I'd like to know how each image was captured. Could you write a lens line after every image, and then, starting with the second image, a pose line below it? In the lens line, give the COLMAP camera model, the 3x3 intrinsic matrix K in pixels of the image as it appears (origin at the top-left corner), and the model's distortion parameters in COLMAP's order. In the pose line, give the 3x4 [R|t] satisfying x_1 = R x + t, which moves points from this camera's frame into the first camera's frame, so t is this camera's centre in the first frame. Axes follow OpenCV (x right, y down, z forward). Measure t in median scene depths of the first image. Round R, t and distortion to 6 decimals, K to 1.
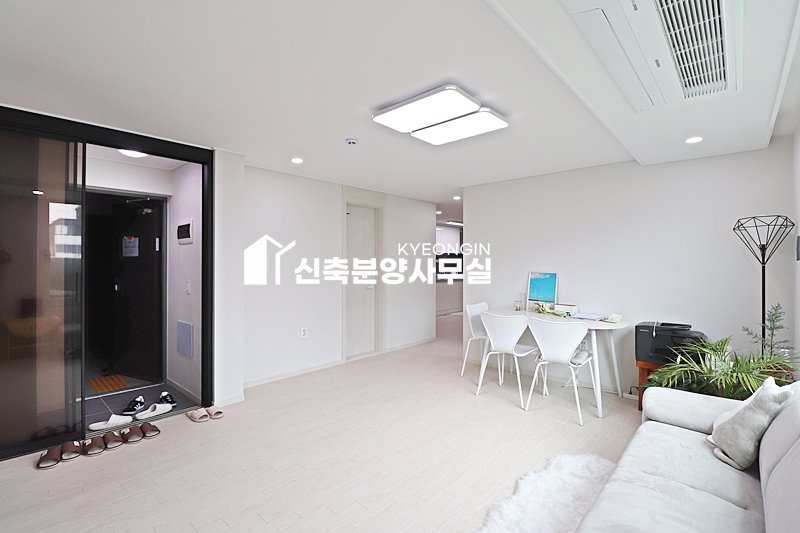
lens RADIAL K [[375.7, 0, 405.7], [0, 375.7, 257.4], [0, 0, 1]] dist [-0.013348, -0.008809]
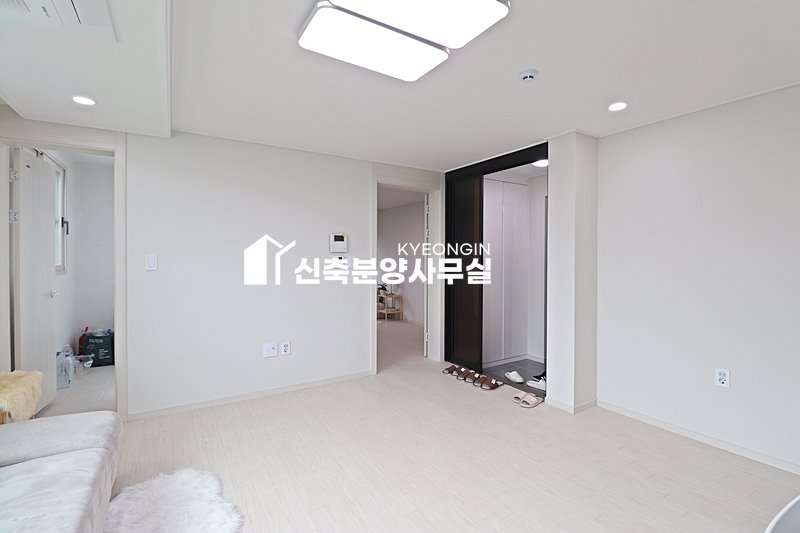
lens RADIAL K [[375.7, 0, 405.7], [0, 375.7, 257.4], [0, 0, 1]] dist [-0.013348, -0.008809]
pose [[-0.277864, 0.008384, -0.960584, 0.668529], [0.007630, 0.999950, 0.006520, 0.015195], [0.960590, -0.005517, -0.277914, 1.143610]]
